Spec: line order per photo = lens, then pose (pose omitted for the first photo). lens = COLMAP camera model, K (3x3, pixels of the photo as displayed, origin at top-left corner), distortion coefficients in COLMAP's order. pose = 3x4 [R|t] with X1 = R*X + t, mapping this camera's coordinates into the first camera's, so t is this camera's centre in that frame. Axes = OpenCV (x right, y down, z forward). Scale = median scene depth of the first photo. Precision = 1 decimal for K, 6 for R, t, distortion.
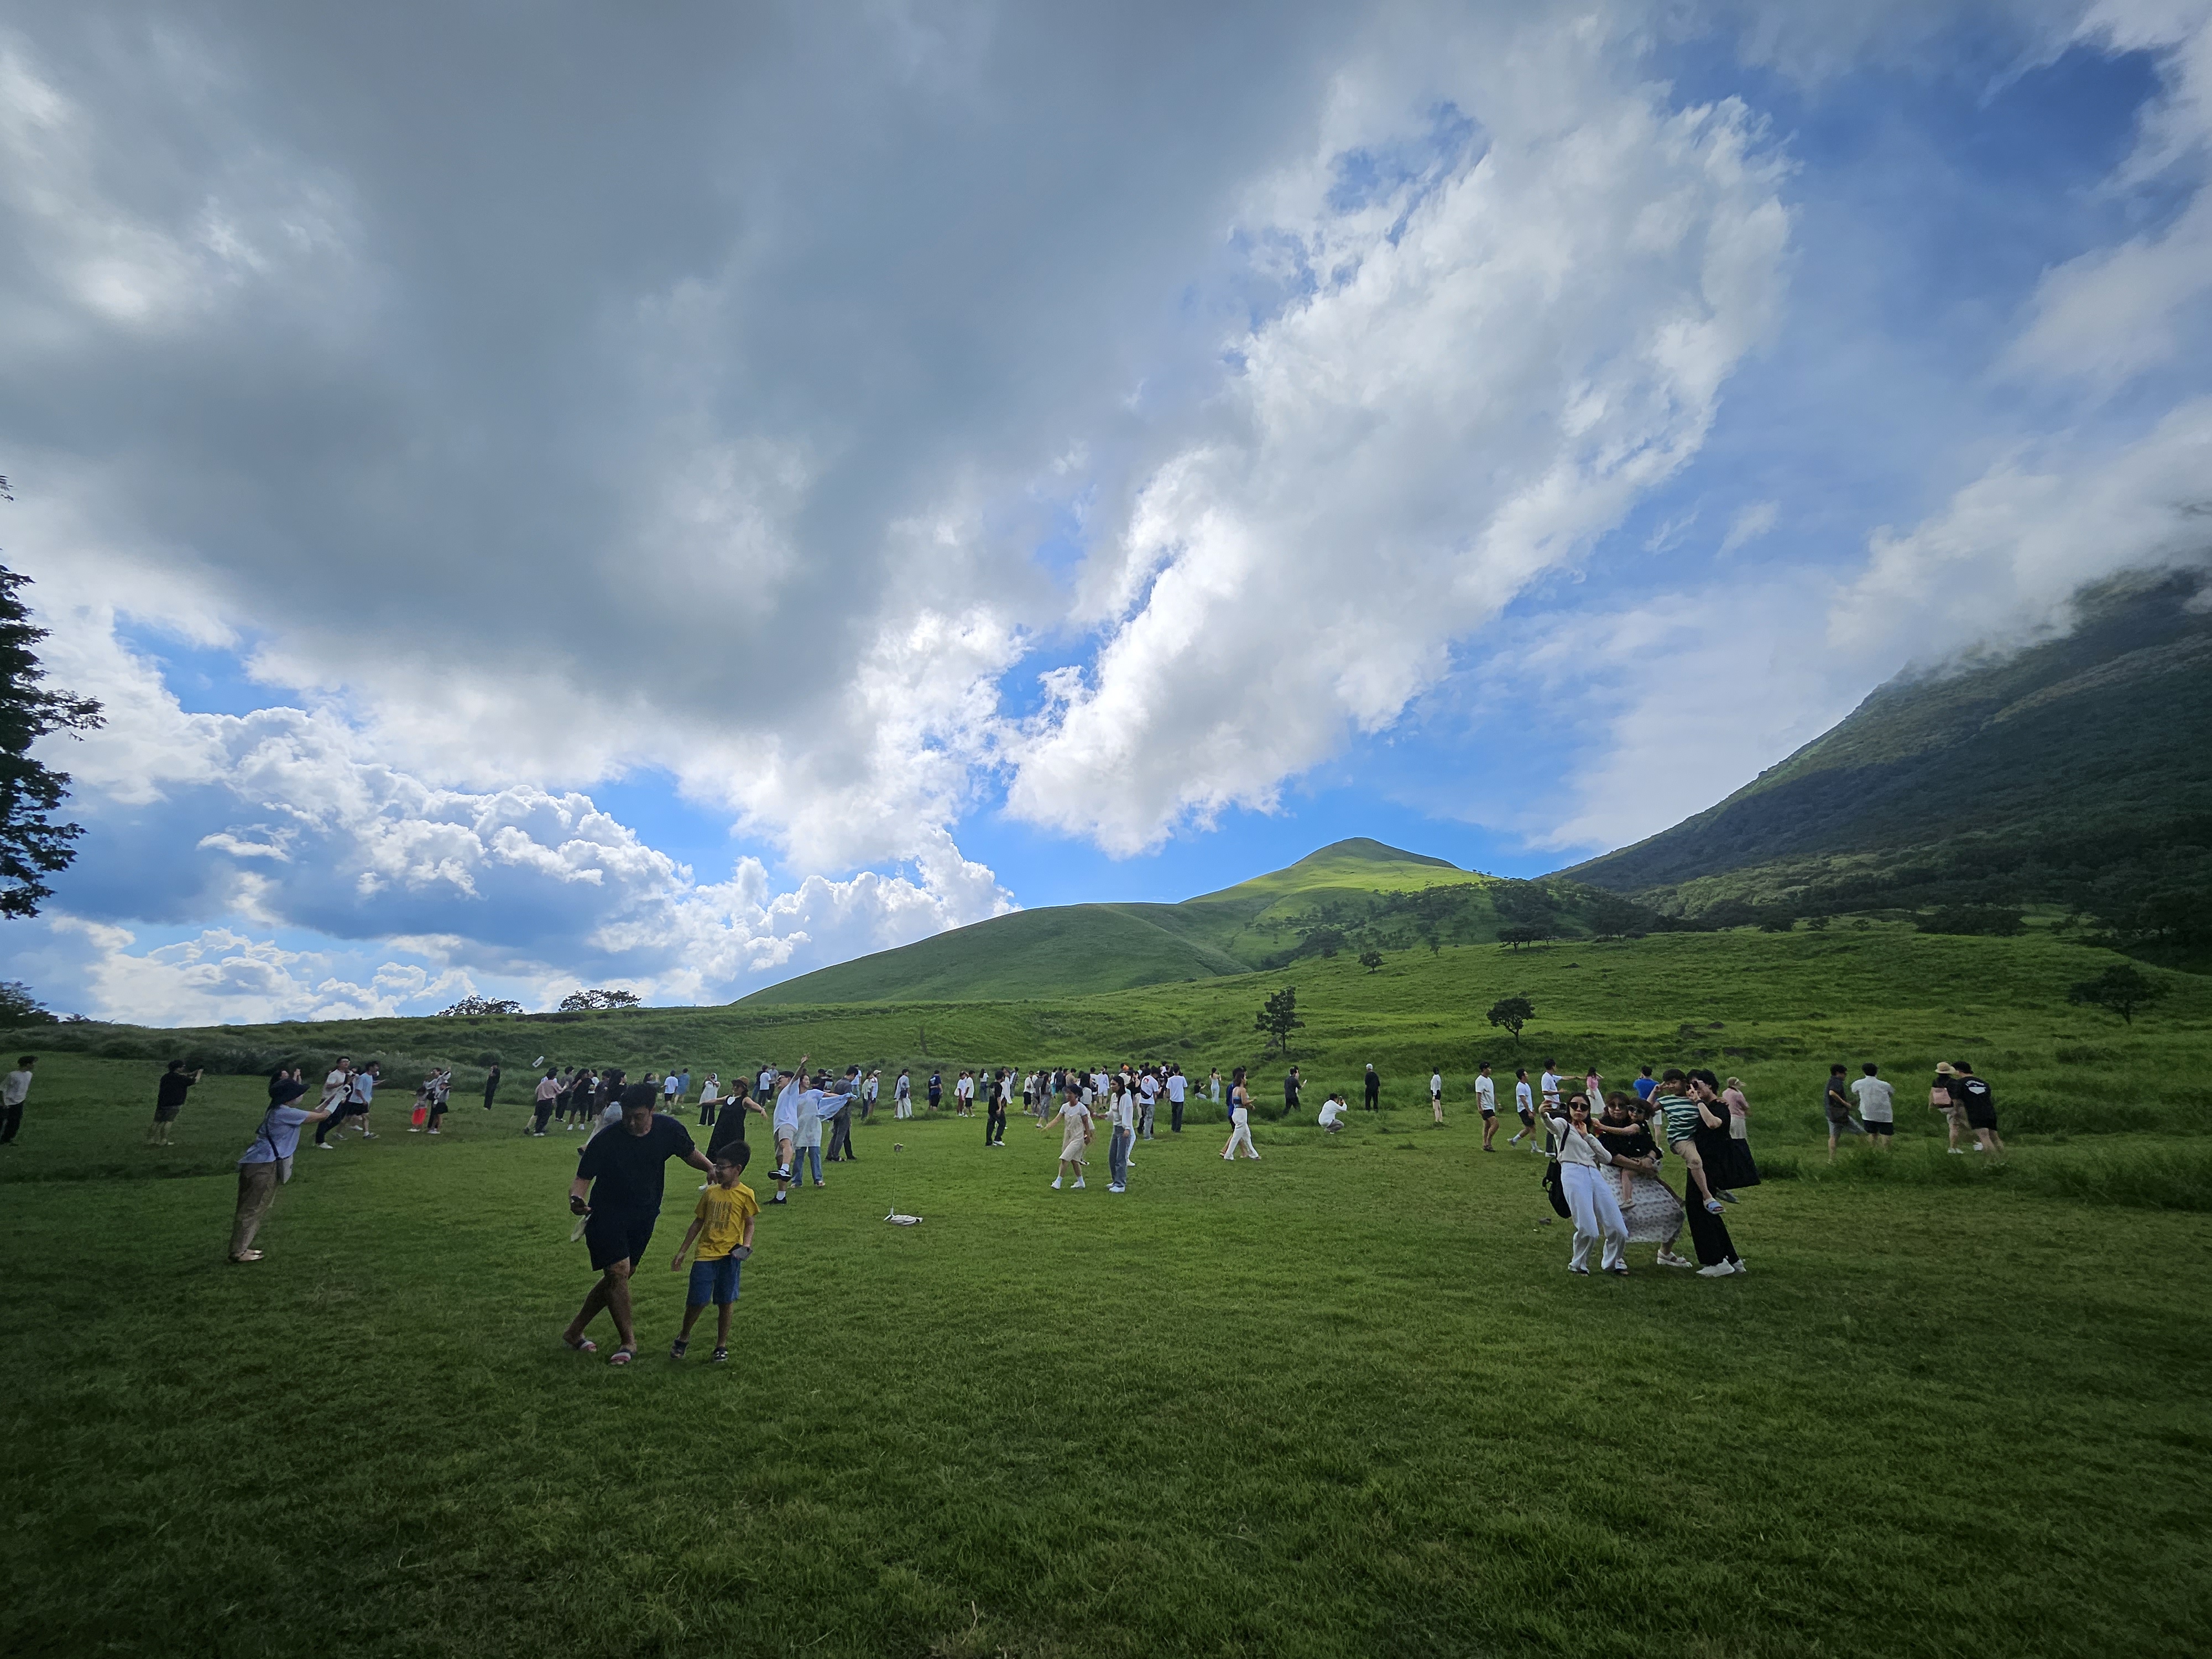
lens RADIAL K [[868.3, 0, 1106.5], [0, 868.3, 817.9], [0, 0, 1]] dist [0.000149, -0.000137]
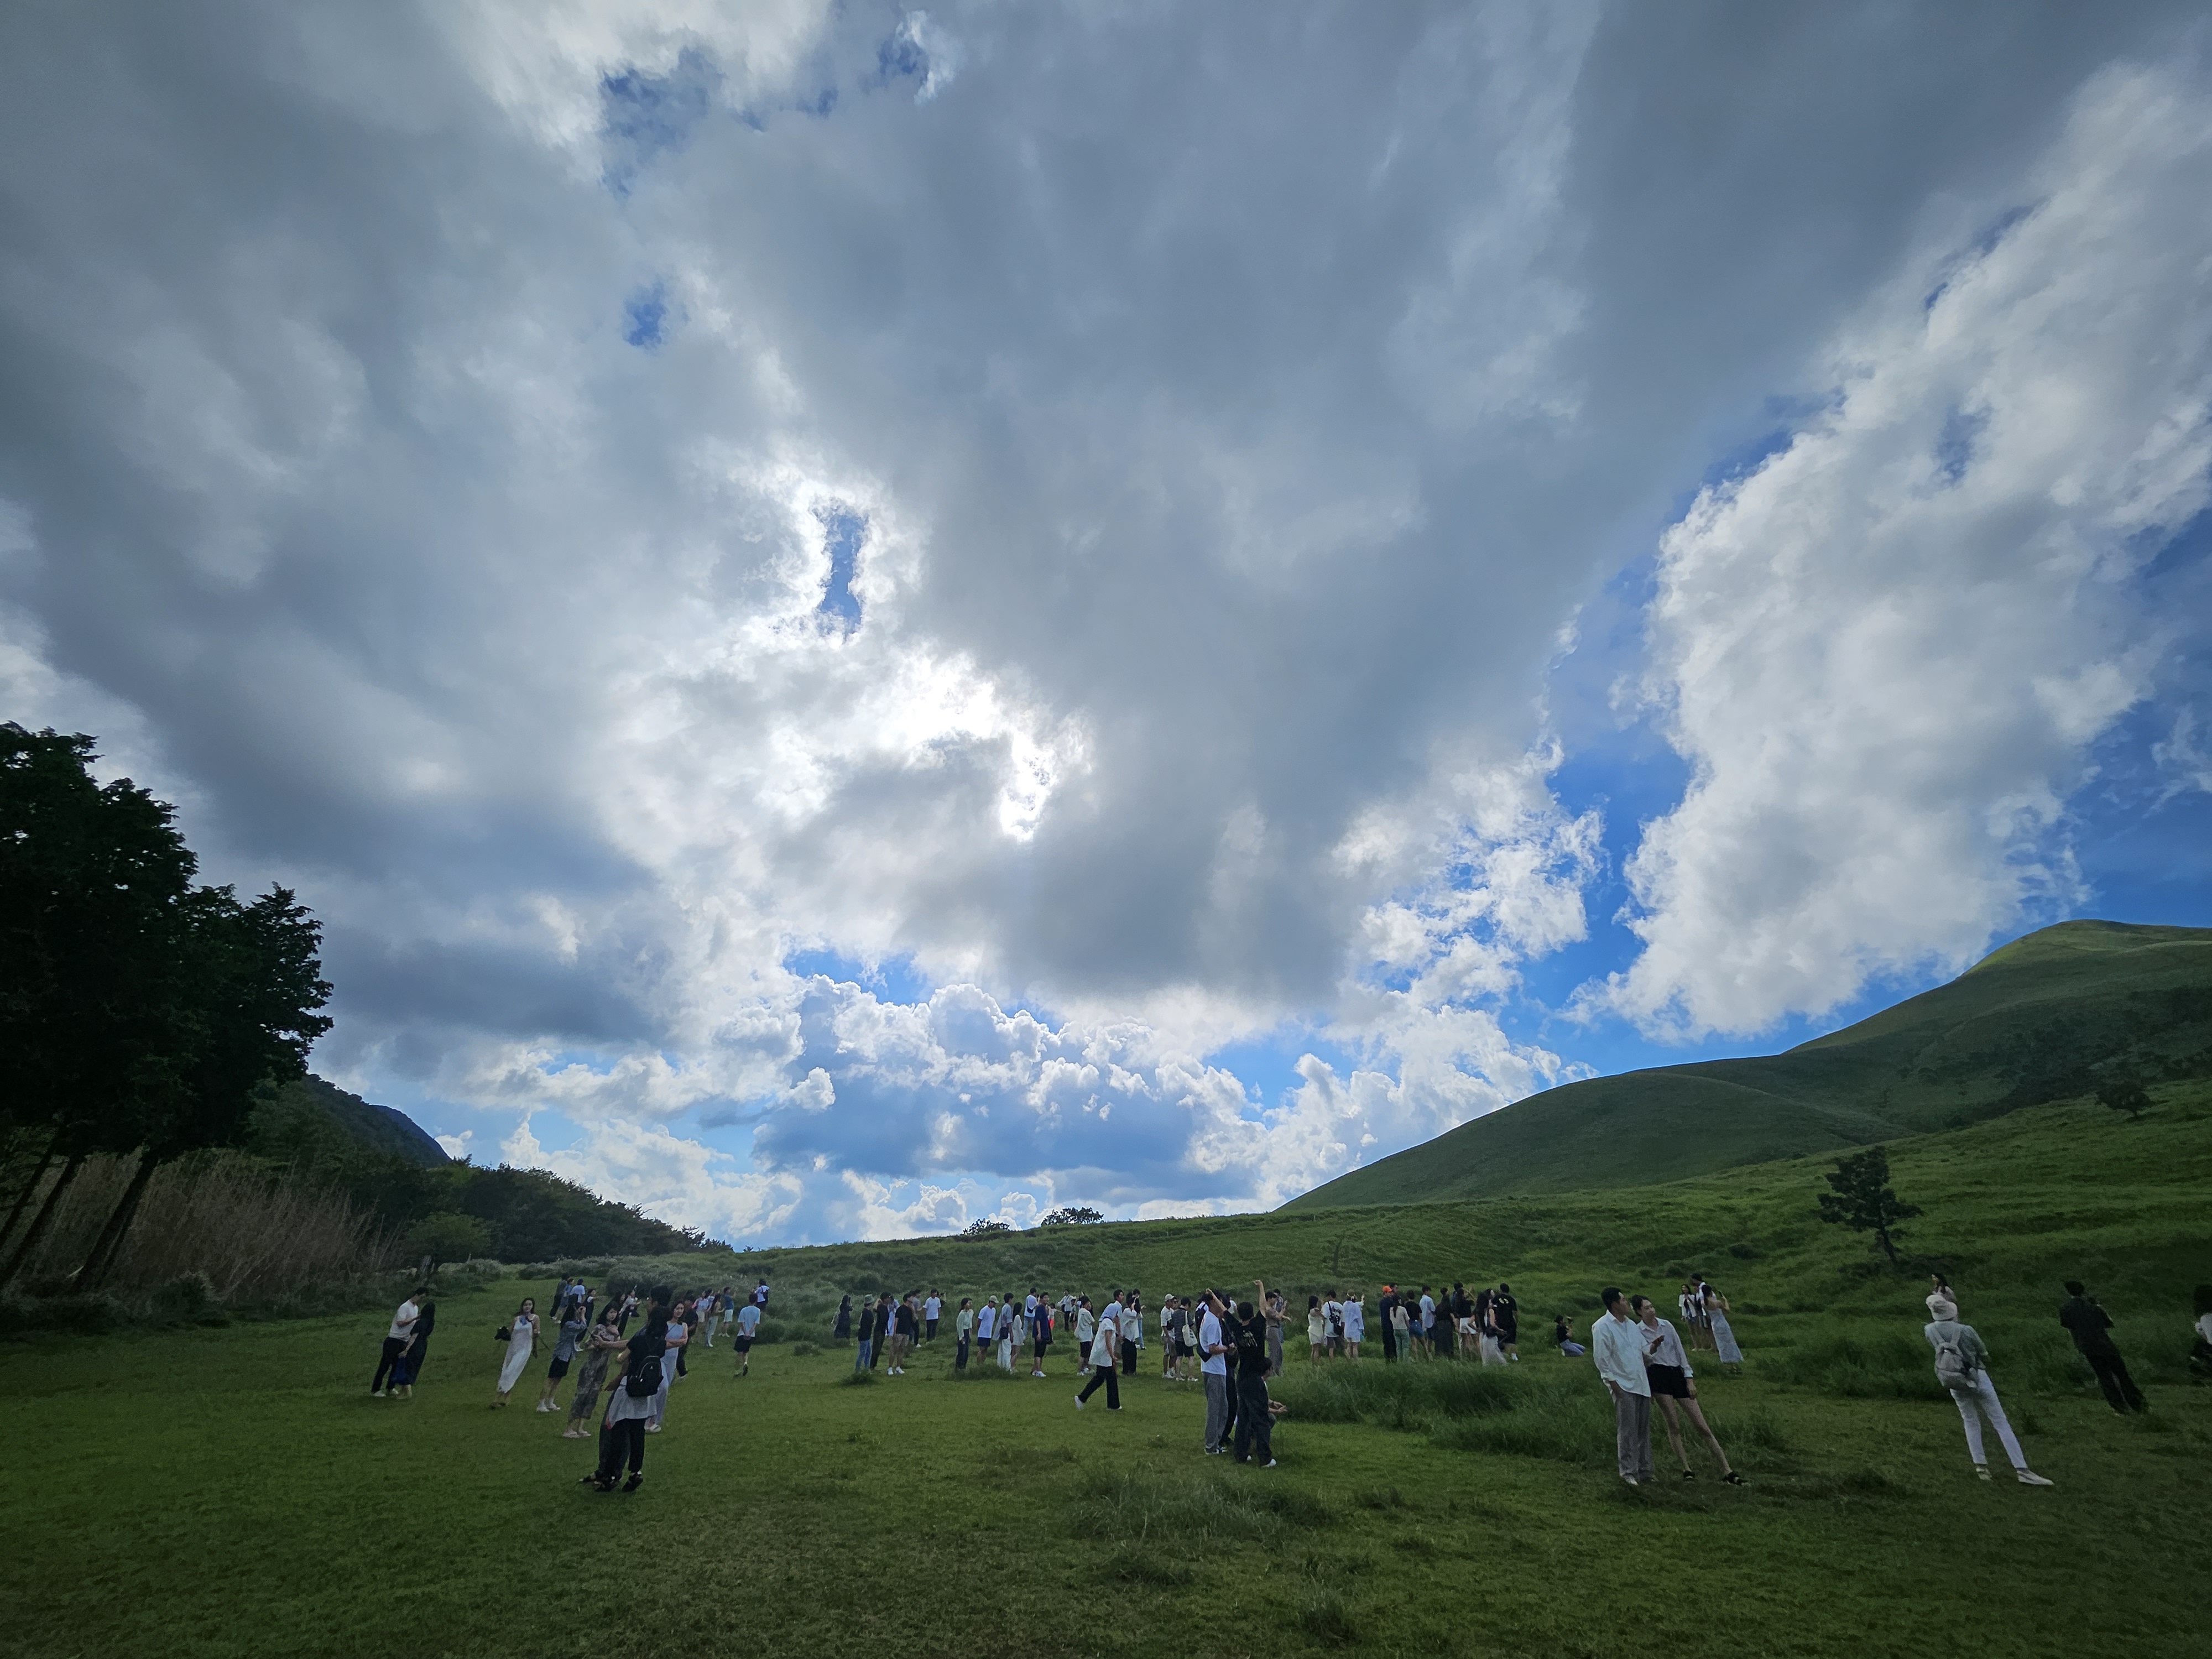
lens RADIAL K [[868.3, 0, 1113.1], [0, 868.3, 815.3], [0, 0, 1]] dist [0.000149, -0.000137]
pose [[0.834516, -0.265462, -0.482817, 0.094335], [0.152716, 0.953392, -0.260235, 0.039481], [0.529396, 0.143437, 0.836161, 0.135631]]
